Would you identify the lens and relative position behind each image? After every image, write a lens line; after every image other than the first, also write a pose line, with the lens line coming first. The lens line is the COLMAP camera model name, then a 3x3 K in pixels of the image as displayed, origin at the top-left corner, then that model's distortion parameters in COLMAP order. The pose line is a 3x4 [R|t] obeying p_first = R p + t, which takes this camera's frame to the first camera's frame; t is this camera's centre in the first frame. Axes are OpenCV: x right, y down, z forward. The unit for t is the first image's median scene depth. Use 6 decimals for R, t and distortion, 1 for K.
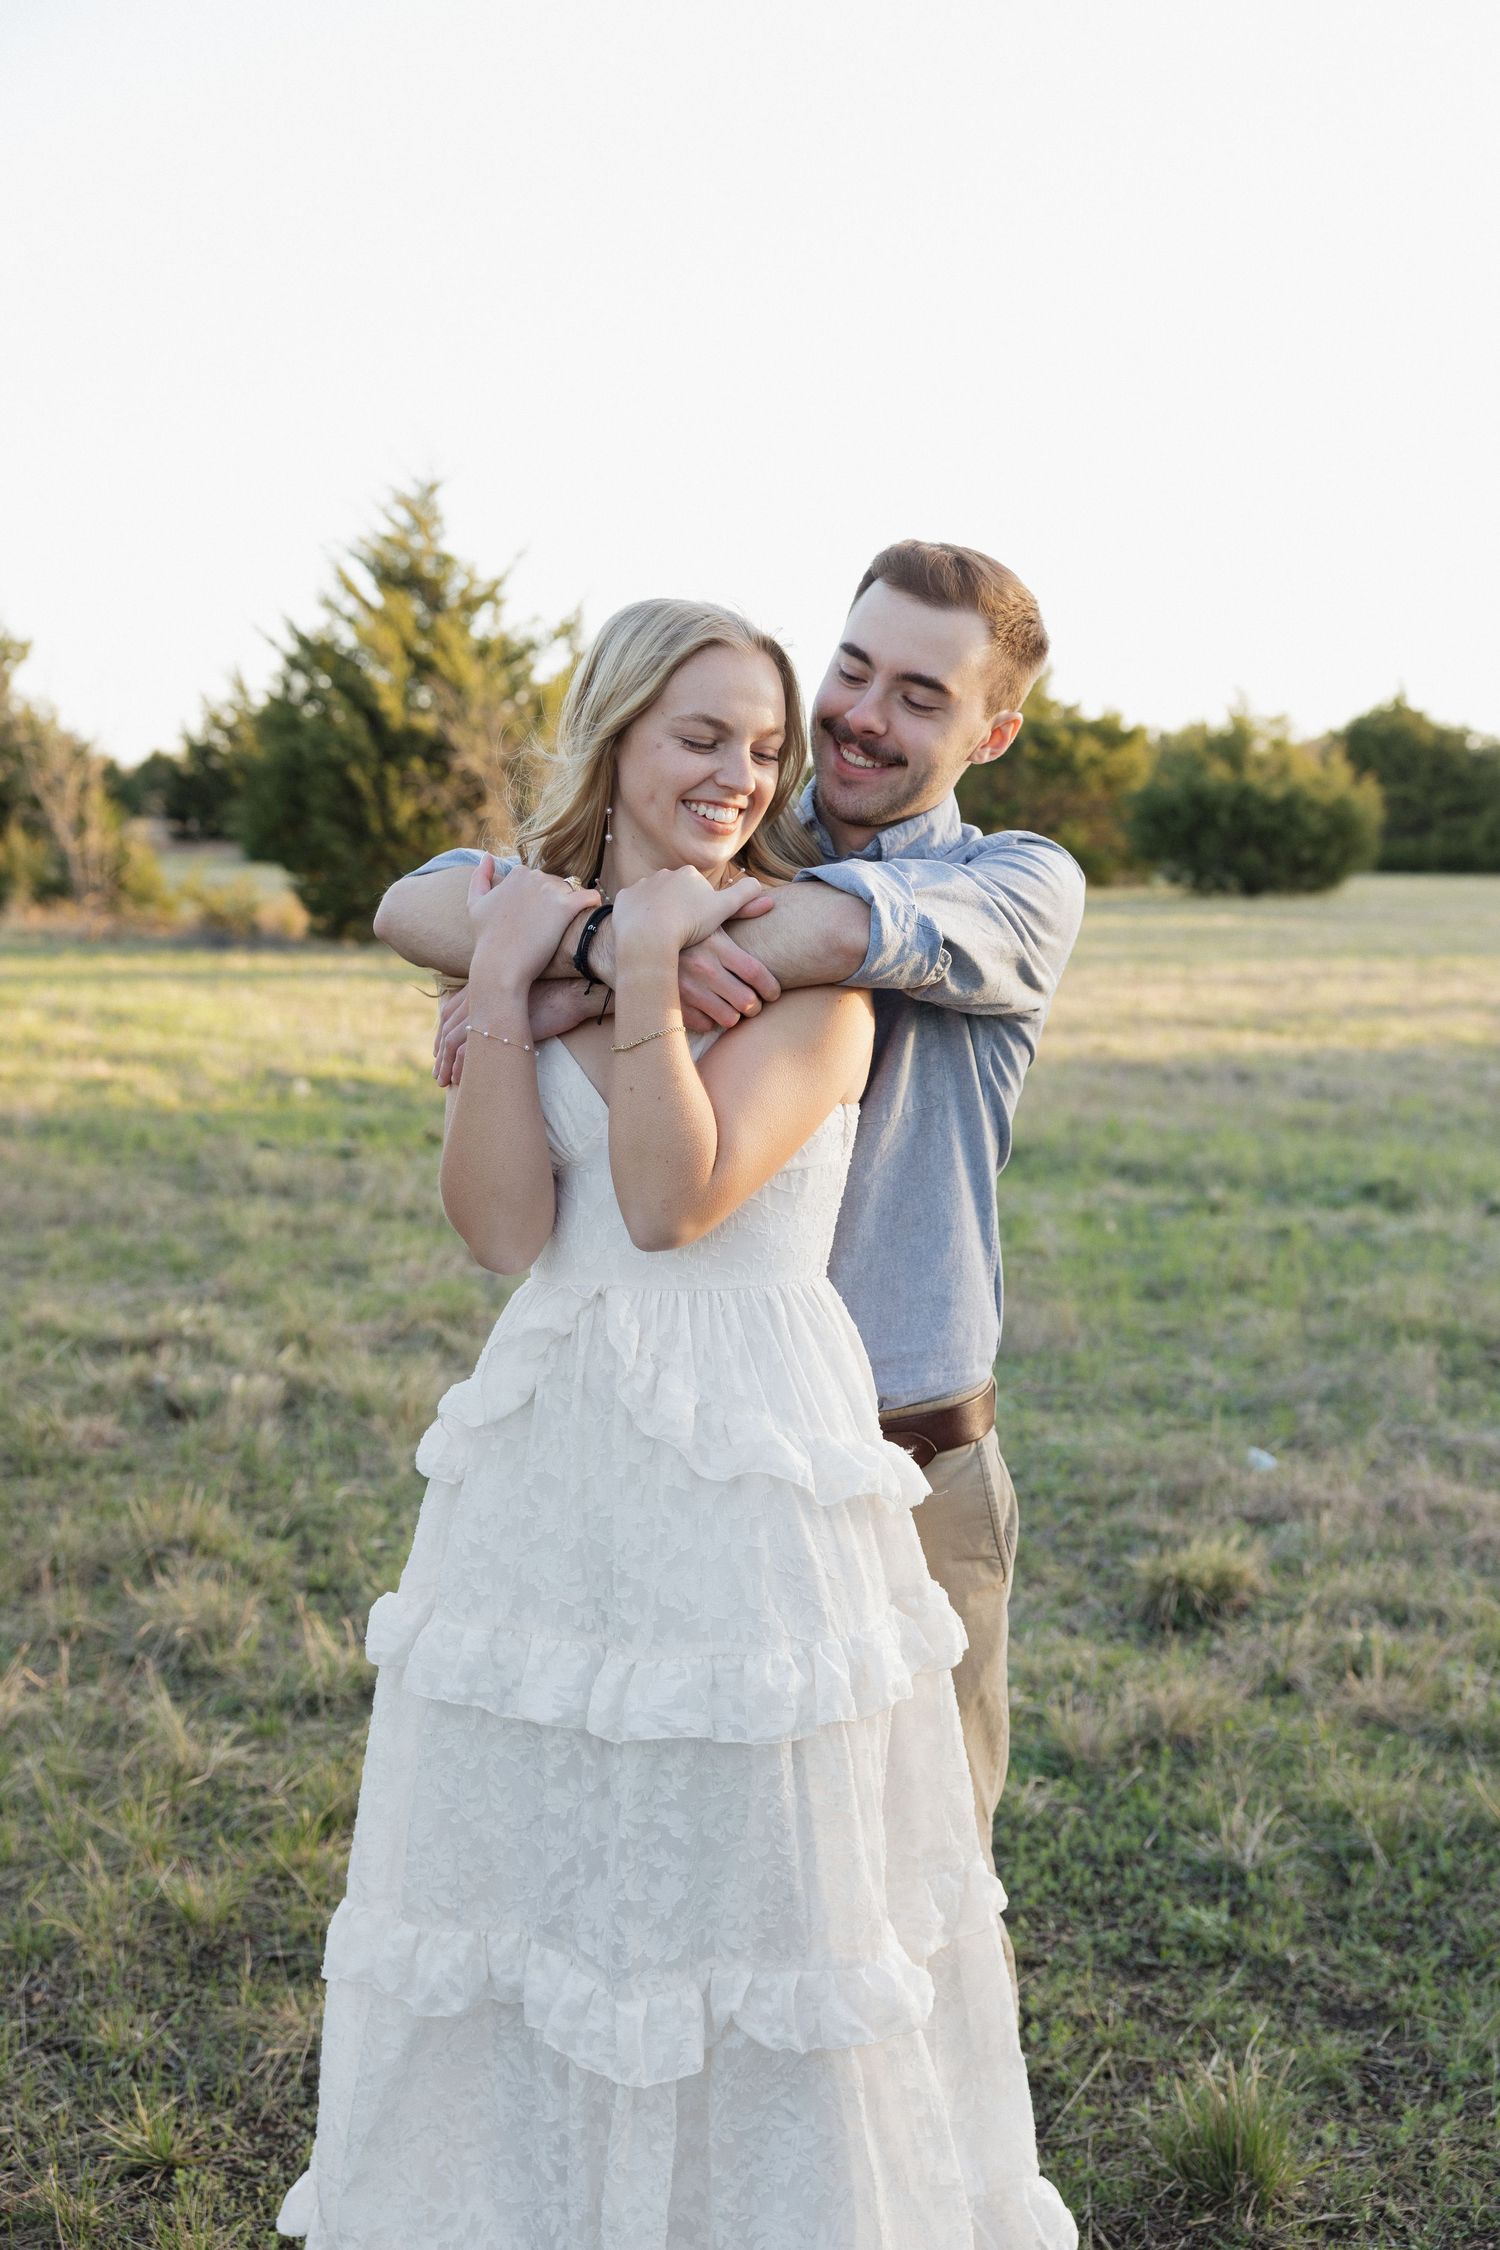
lens RADIAL K [[2925.9, 0, 750.0], [0, 2925.9, 1125.0], [0, 0, 1]] dist [0.024435, 0.017870]
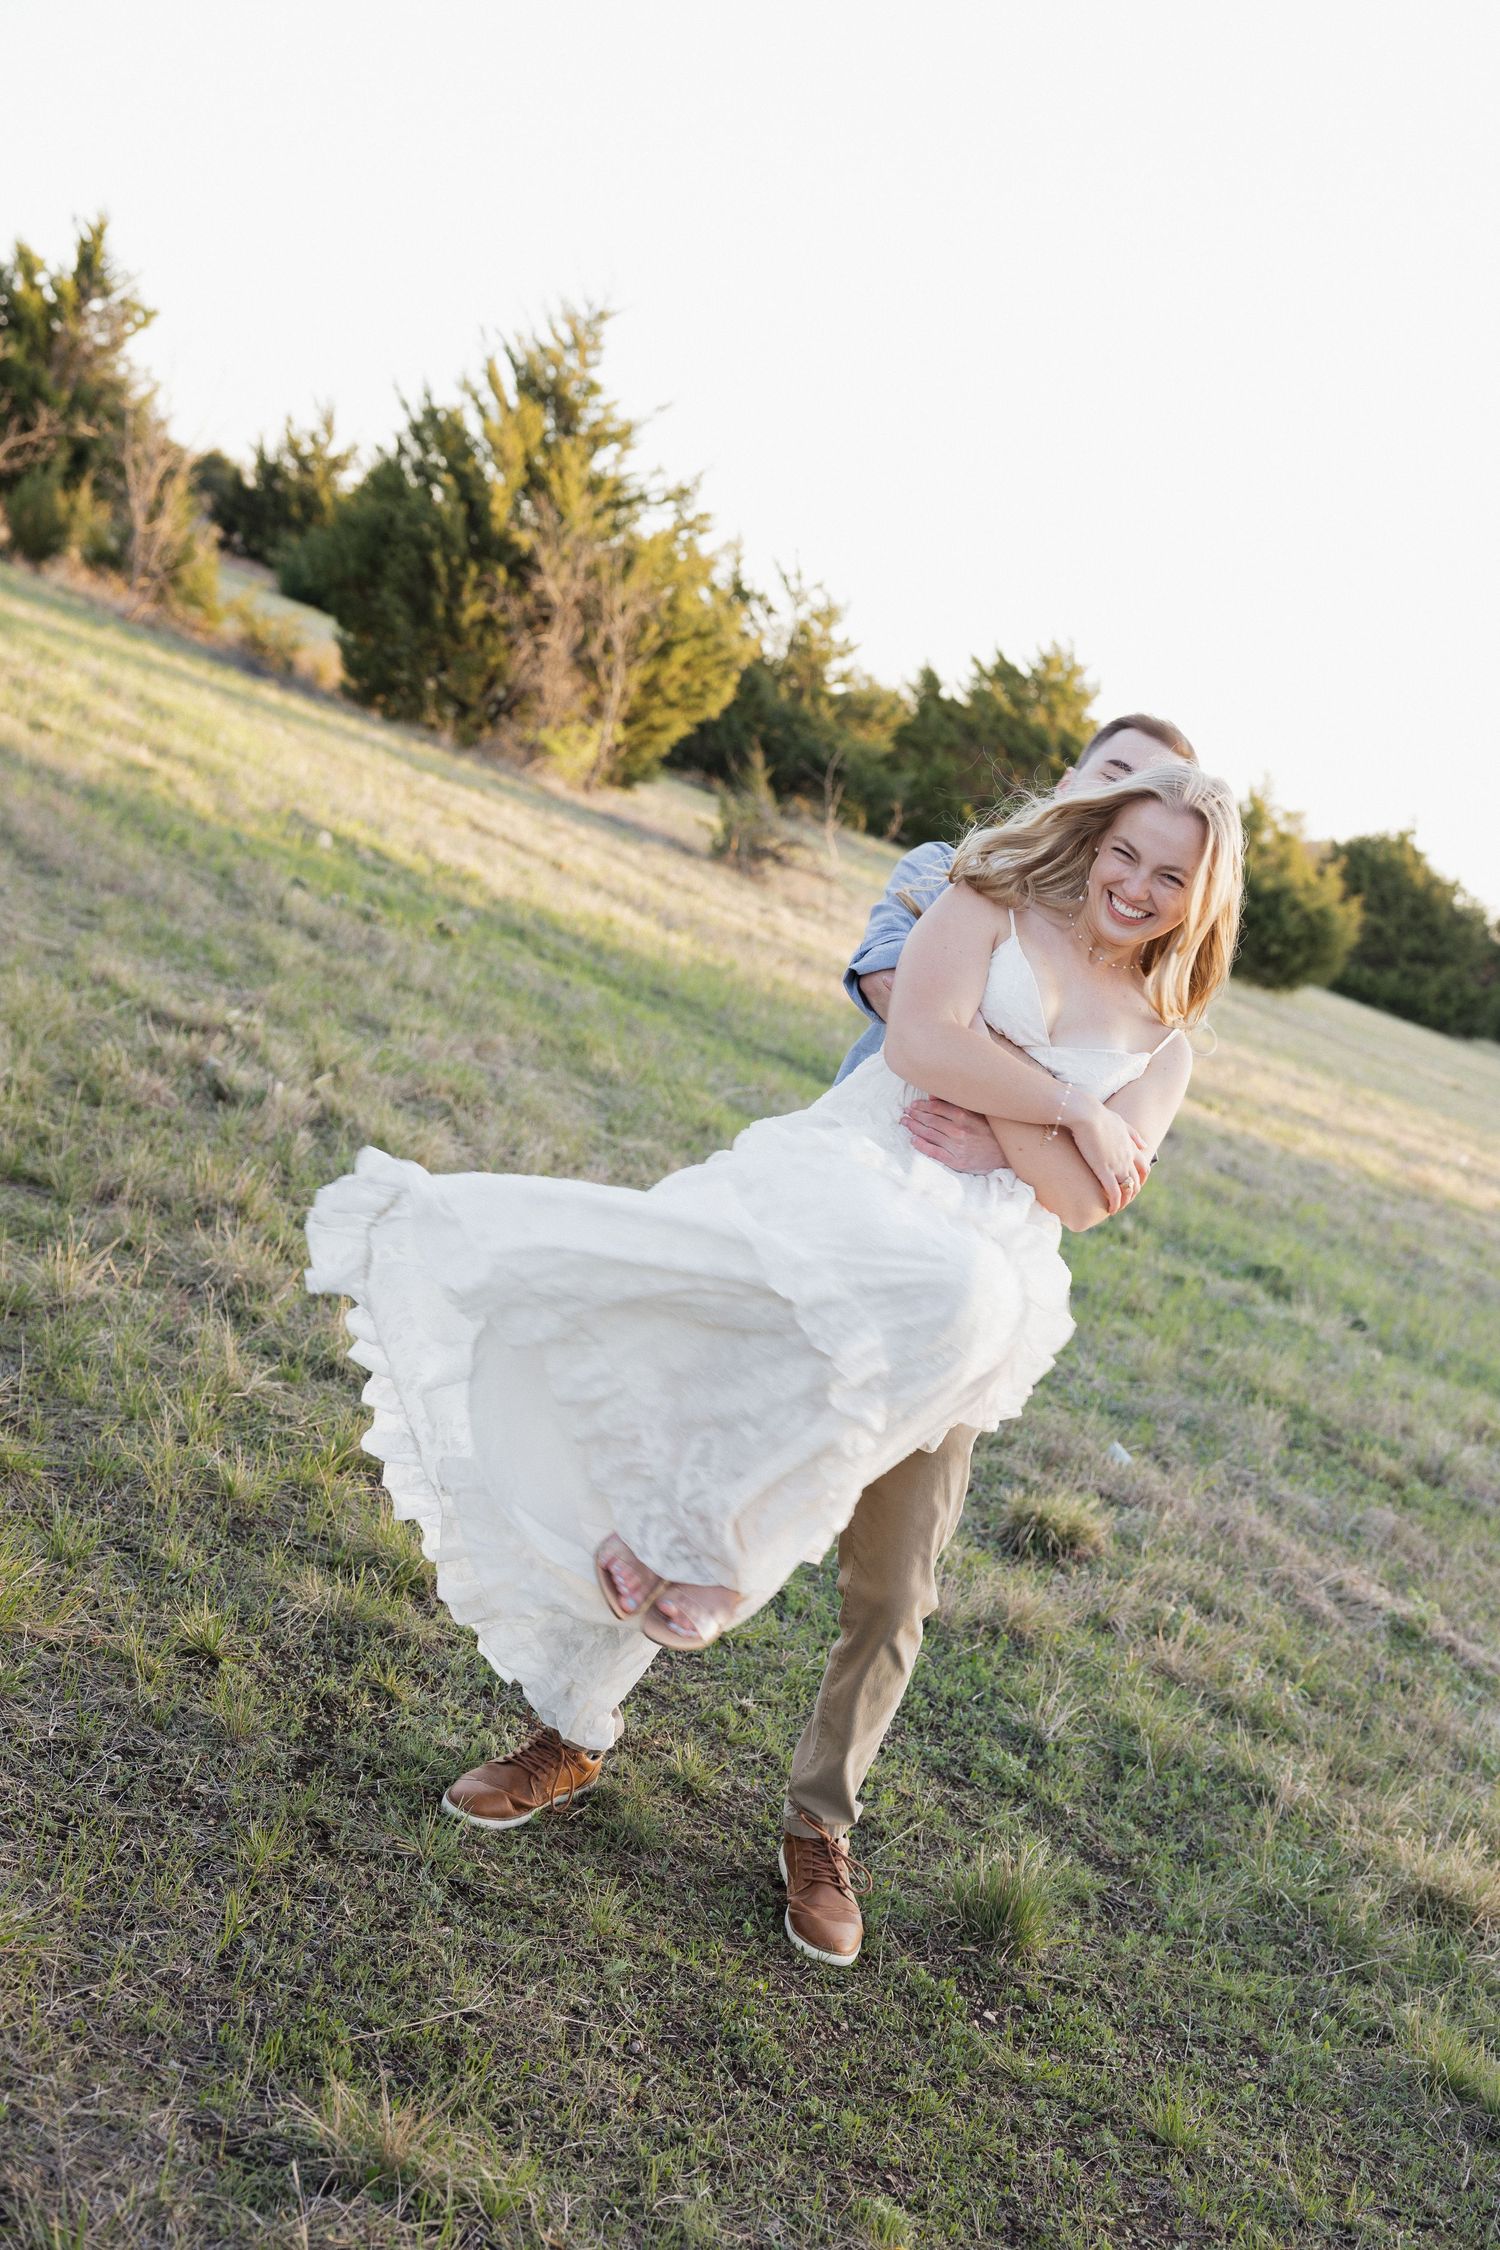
lens RADIAL K [[2925.0, 0, 790.0], [0, 2925.0, 1162.9], [0, 0, 1]] dist [0.004646, 0.101901]
pose [[0.939943, 0.335843, 0.060962, -0.041998], [-0.338161, 0.940526, 0.032522, 0.010439], [-0.046414, -0.051184, 0.997610, -0.098789]]
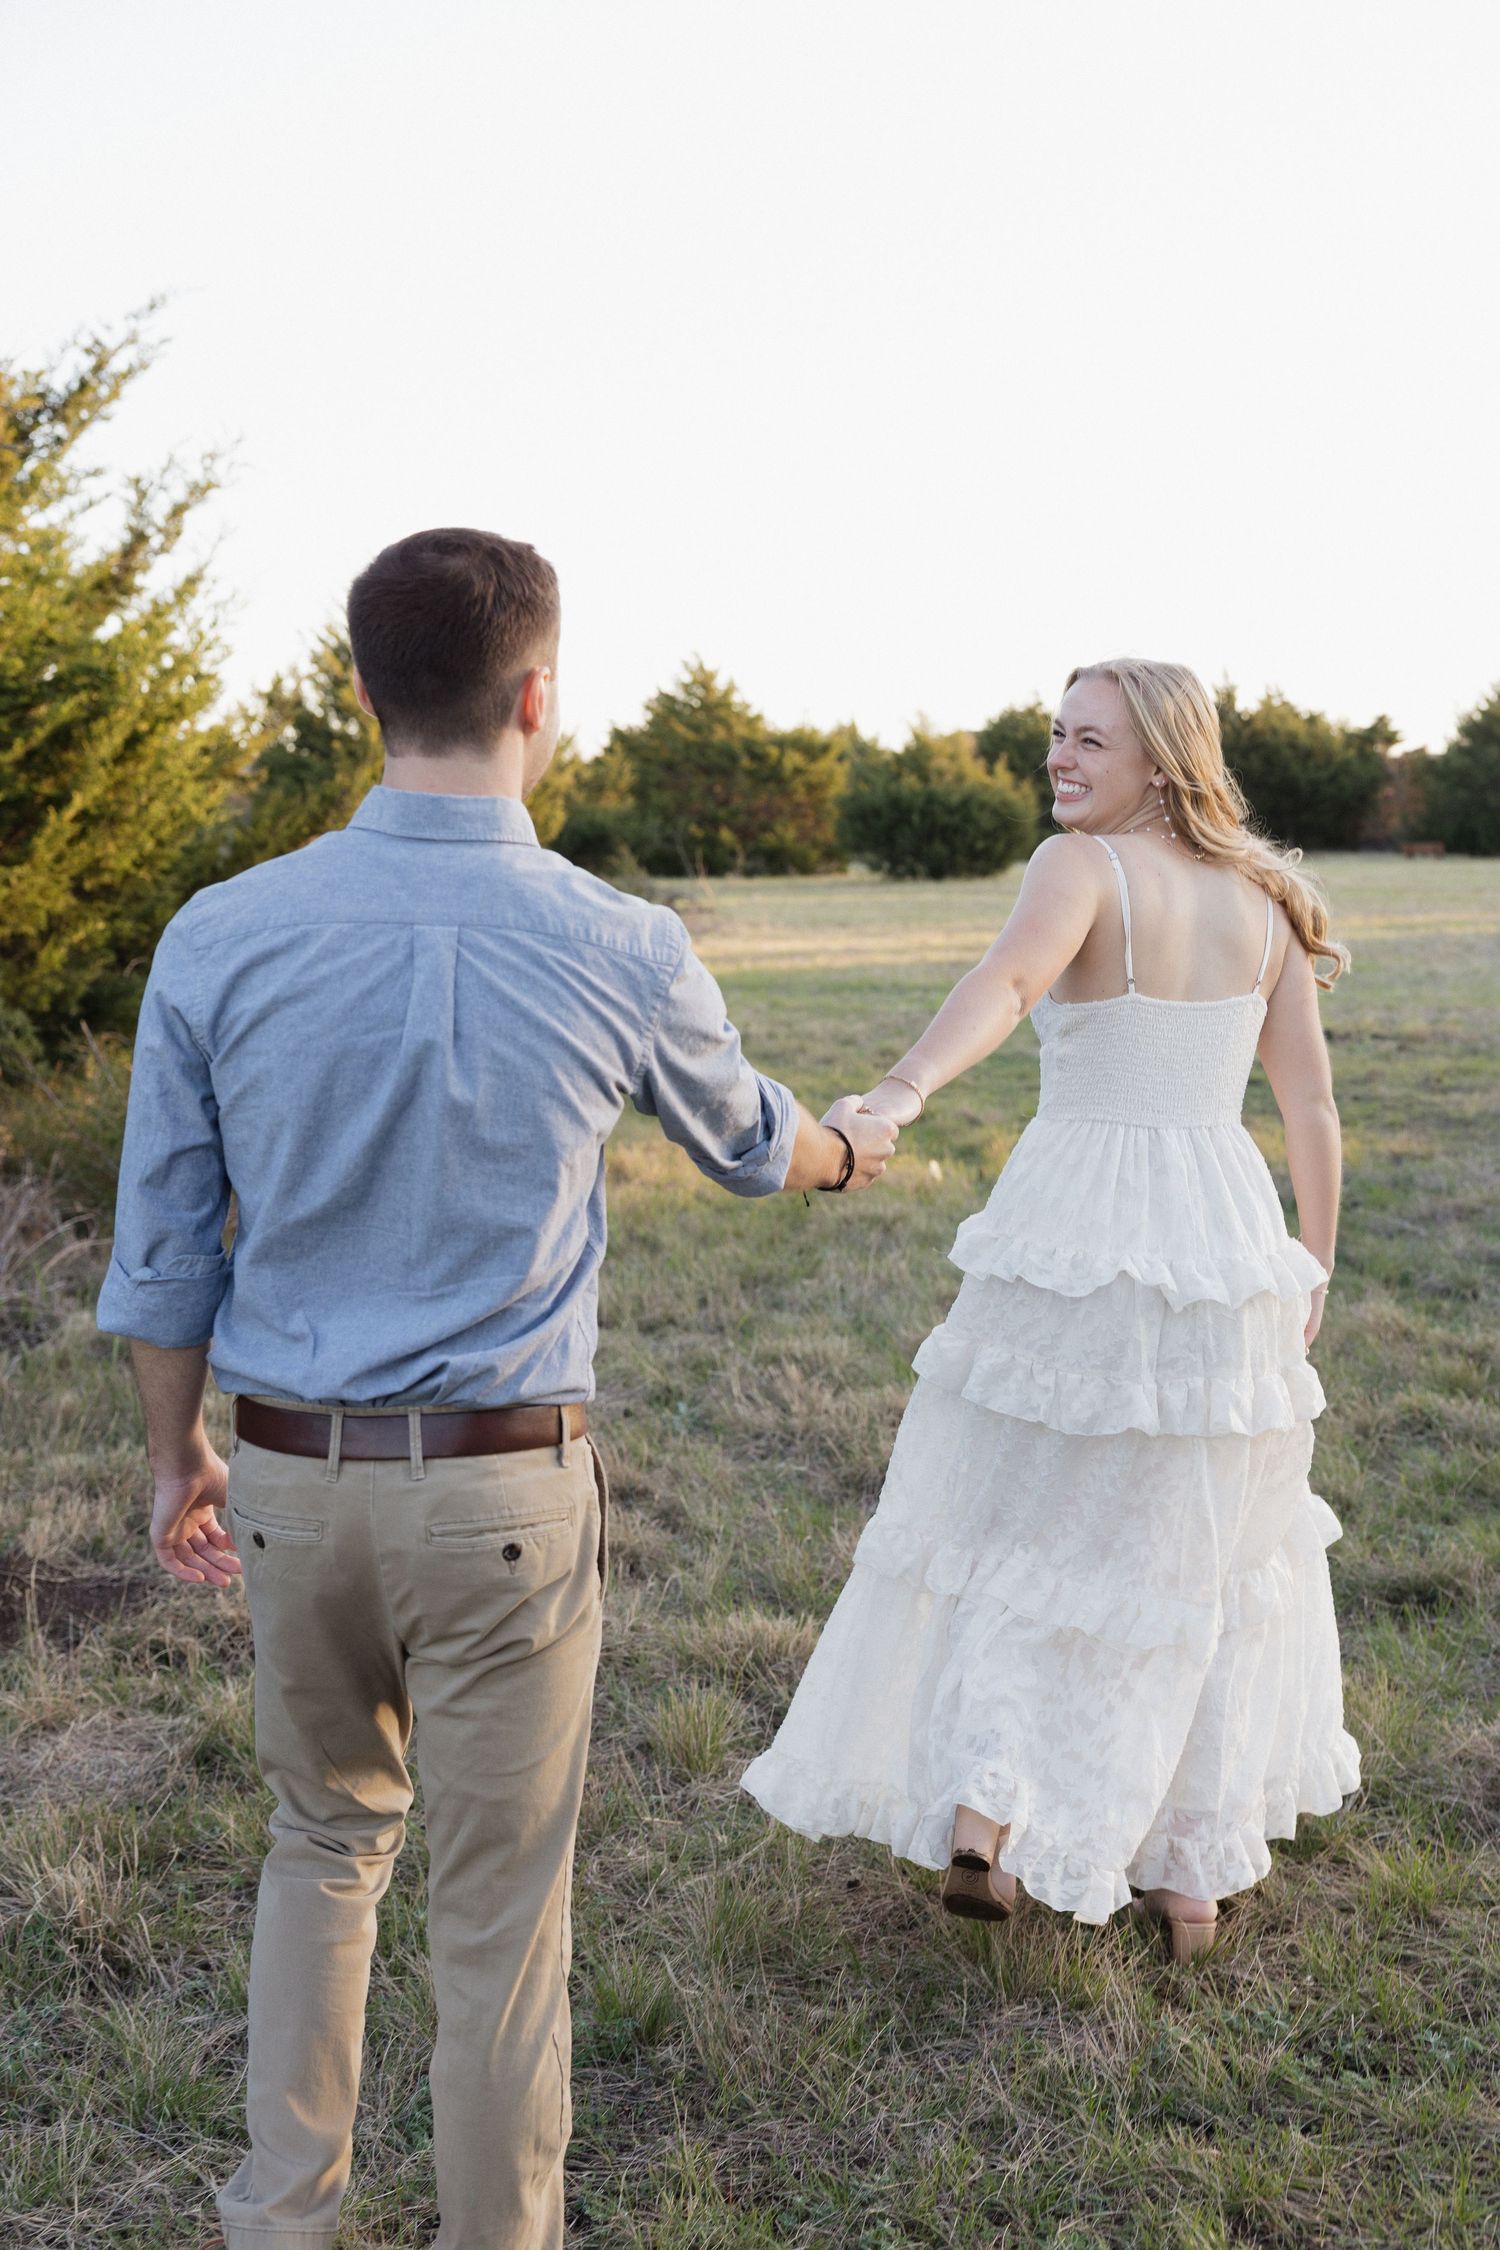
lens RADIAL K [[2925.0, 0, 790.0], [0, 2925.0, 1162.9], [0, 0, 1]] dist [0.004646, 0.101901]
pose [[0.990271, -0.033897, 0.134958, -0.423119], [0.031937, 0.999351, 0.016665, 0.131152], [-0.135435, -0.012193, 0.990711, -1.522706]]
